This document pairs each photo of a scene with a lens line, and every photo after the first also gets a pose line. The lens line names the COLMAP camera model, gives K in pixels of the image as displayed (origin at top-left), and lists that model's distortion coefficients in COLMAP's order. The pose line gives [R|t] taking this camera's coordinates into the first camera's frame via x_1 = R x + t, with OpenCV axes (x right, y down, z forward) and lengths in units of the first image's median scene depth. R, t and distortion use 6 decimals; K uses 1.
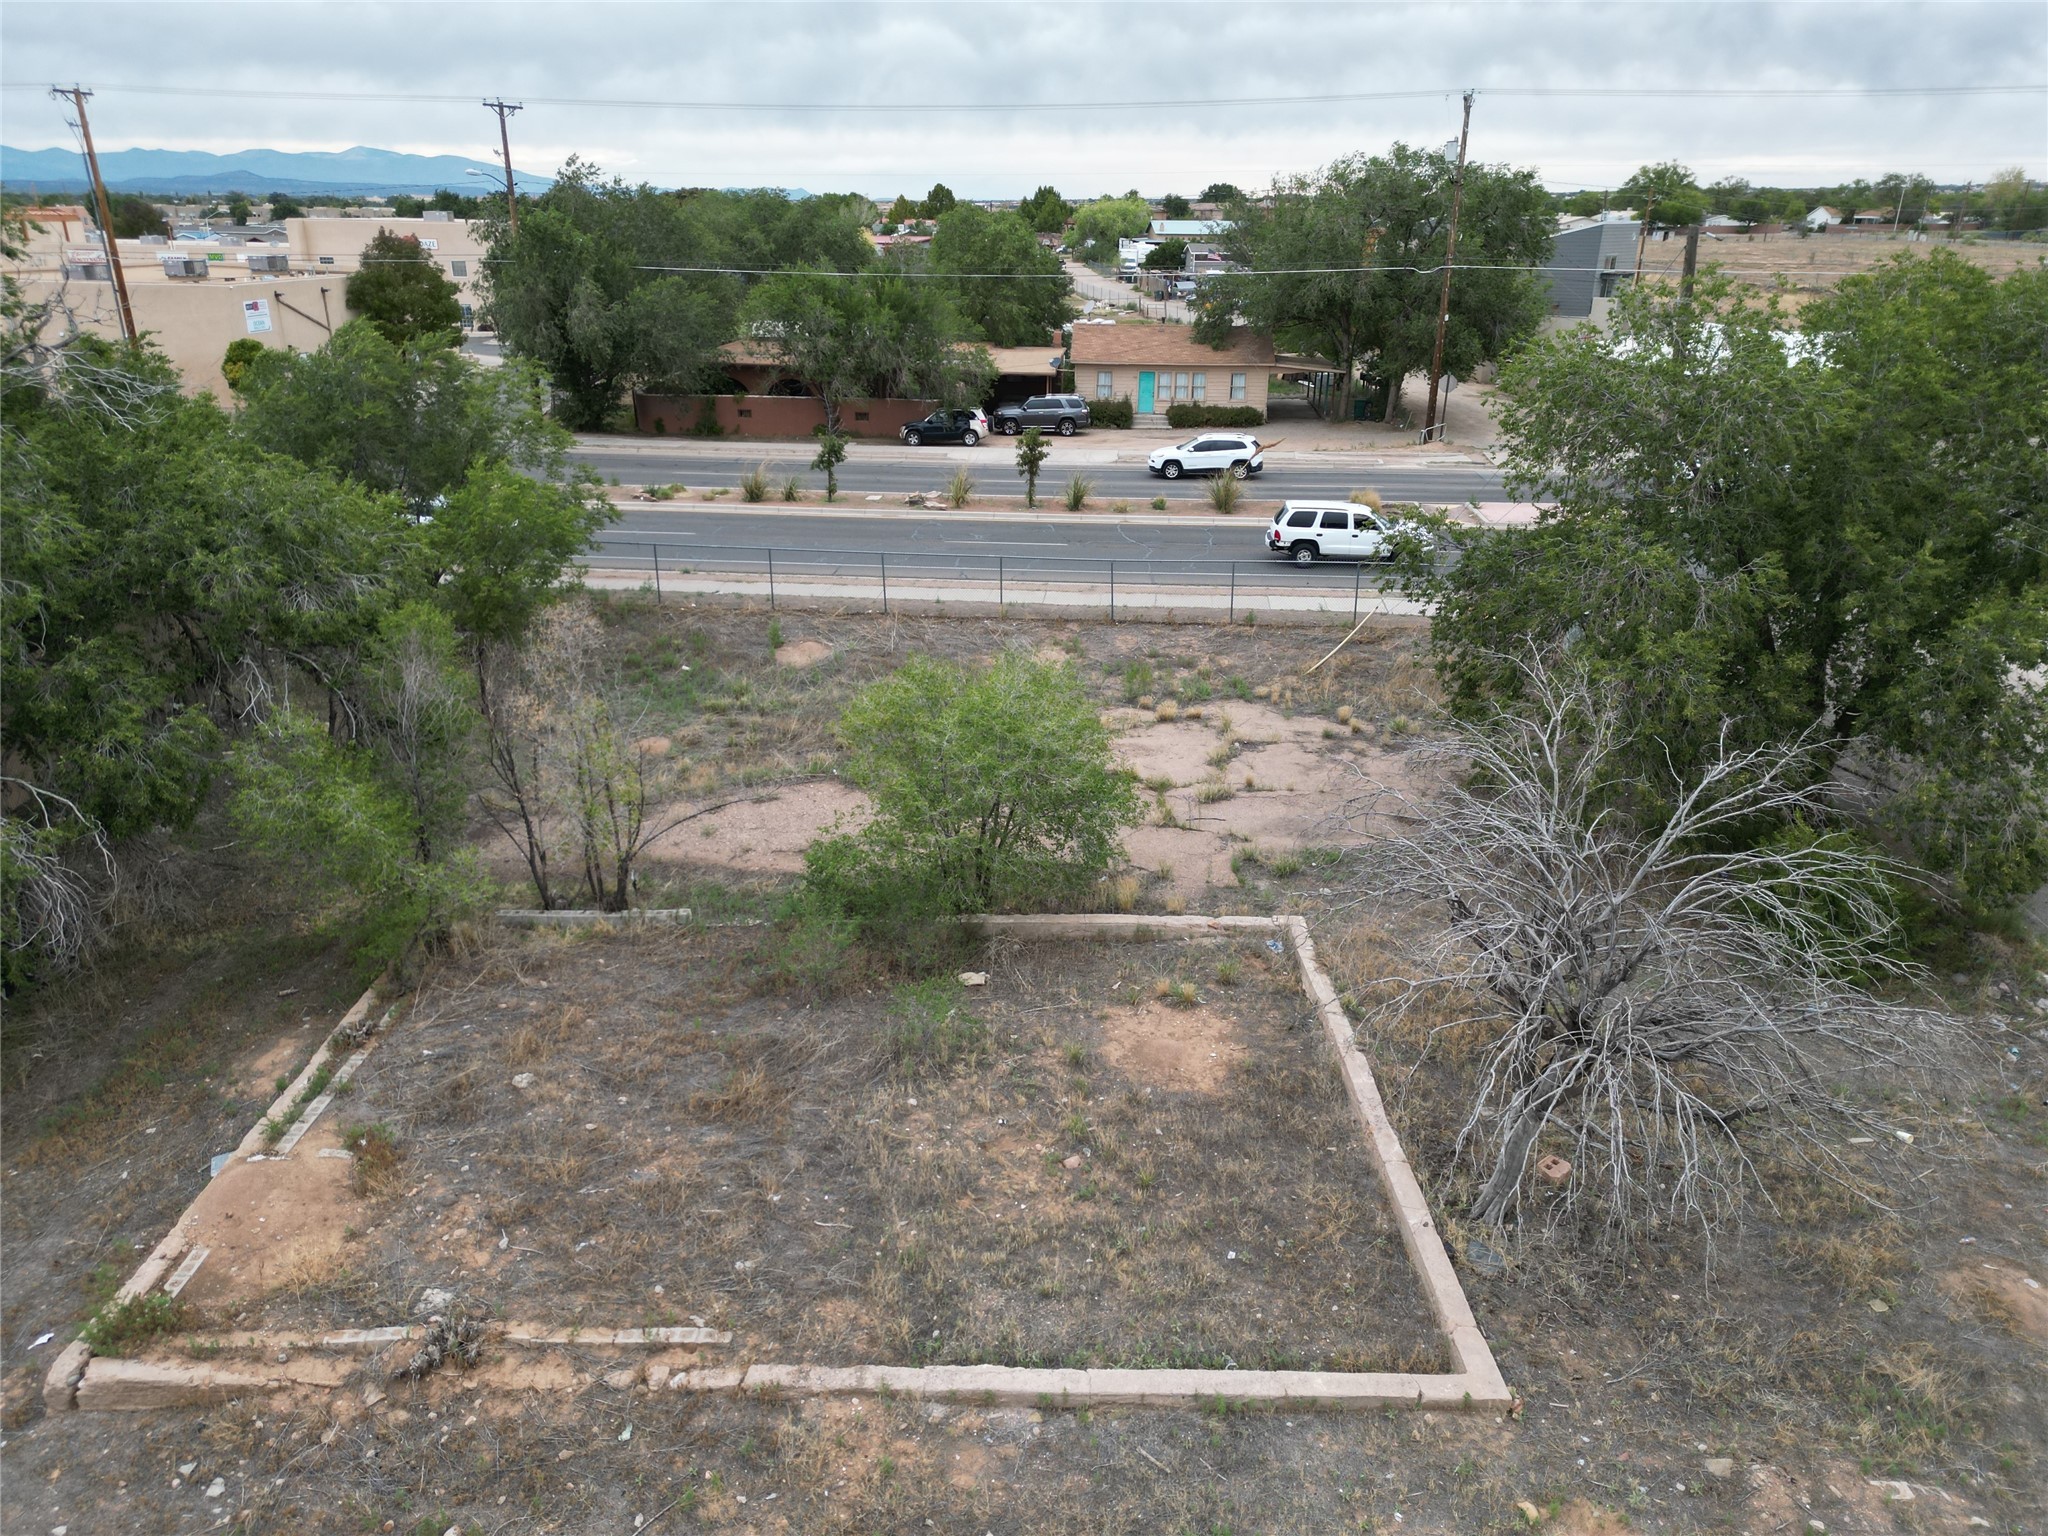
lens RADIAL K [[1425.1, 0, 1025.0], [0, 1425.1, 767.5], [0, 0, 1]] dist [0.091619, -0.094464]
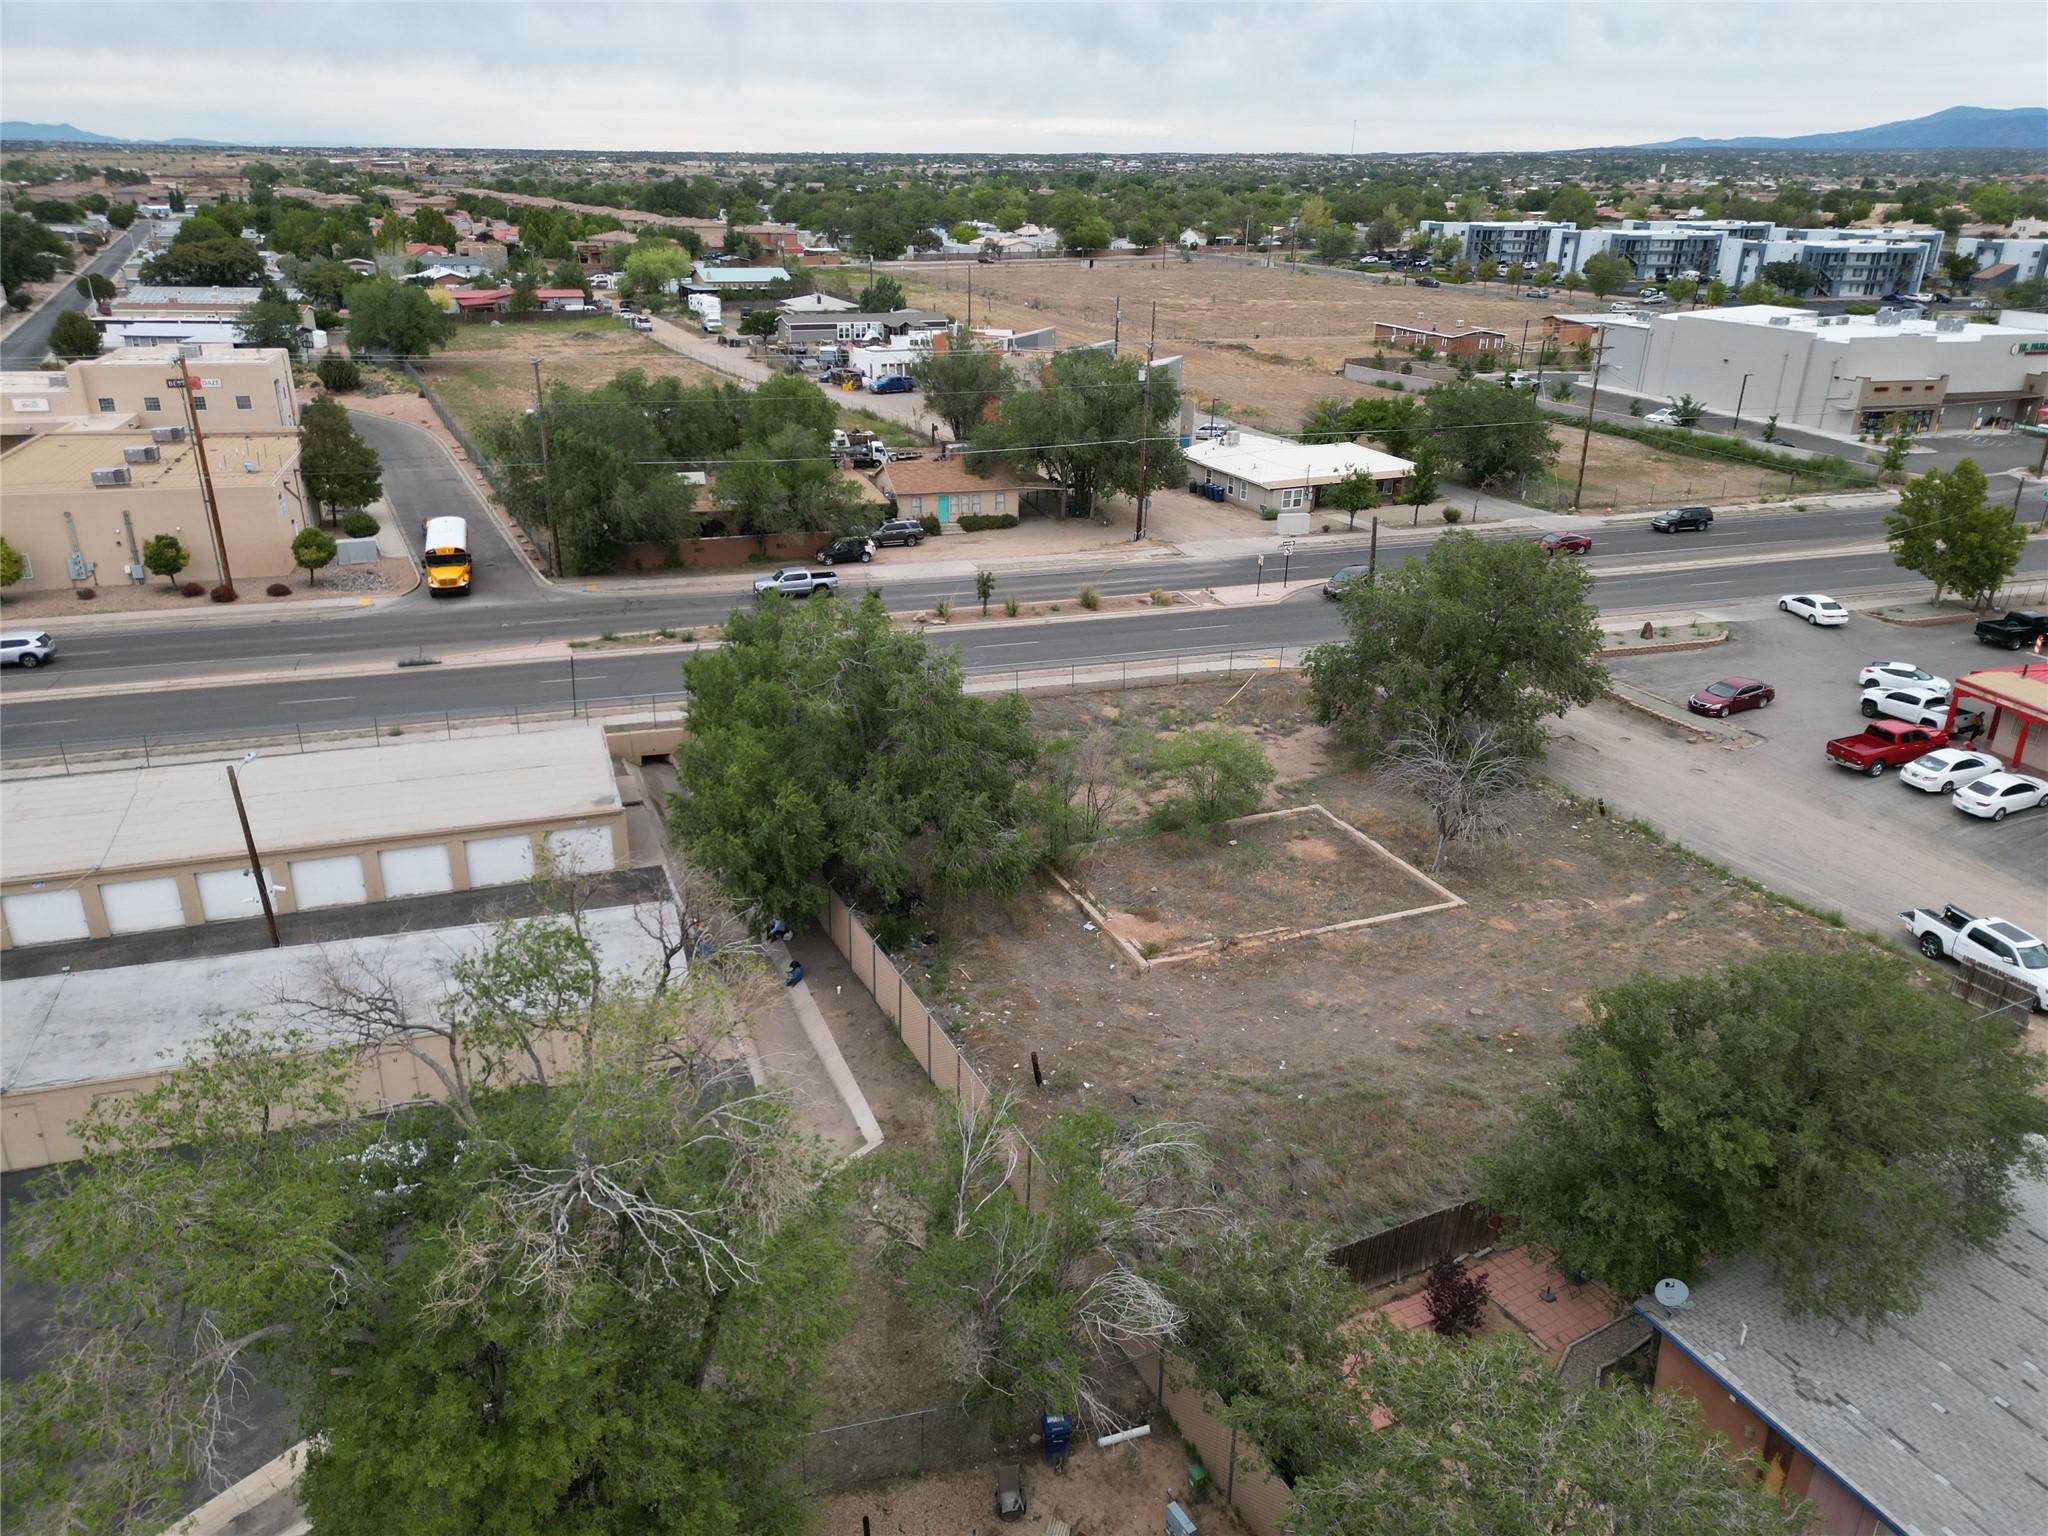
lens RADIAL K [[1425.1, 0, 1025.0], [0, 1425.1, 767.5], [0, 0, 1]] dist [0.091619, -0.094464]
pose [[0.921732, -0.142271, 0.360789, -1.460462], [0.132252, 0.989828, 0.052447, -0.207226], [-0.364581, -0.000627, 0.931171, -1.518679]]
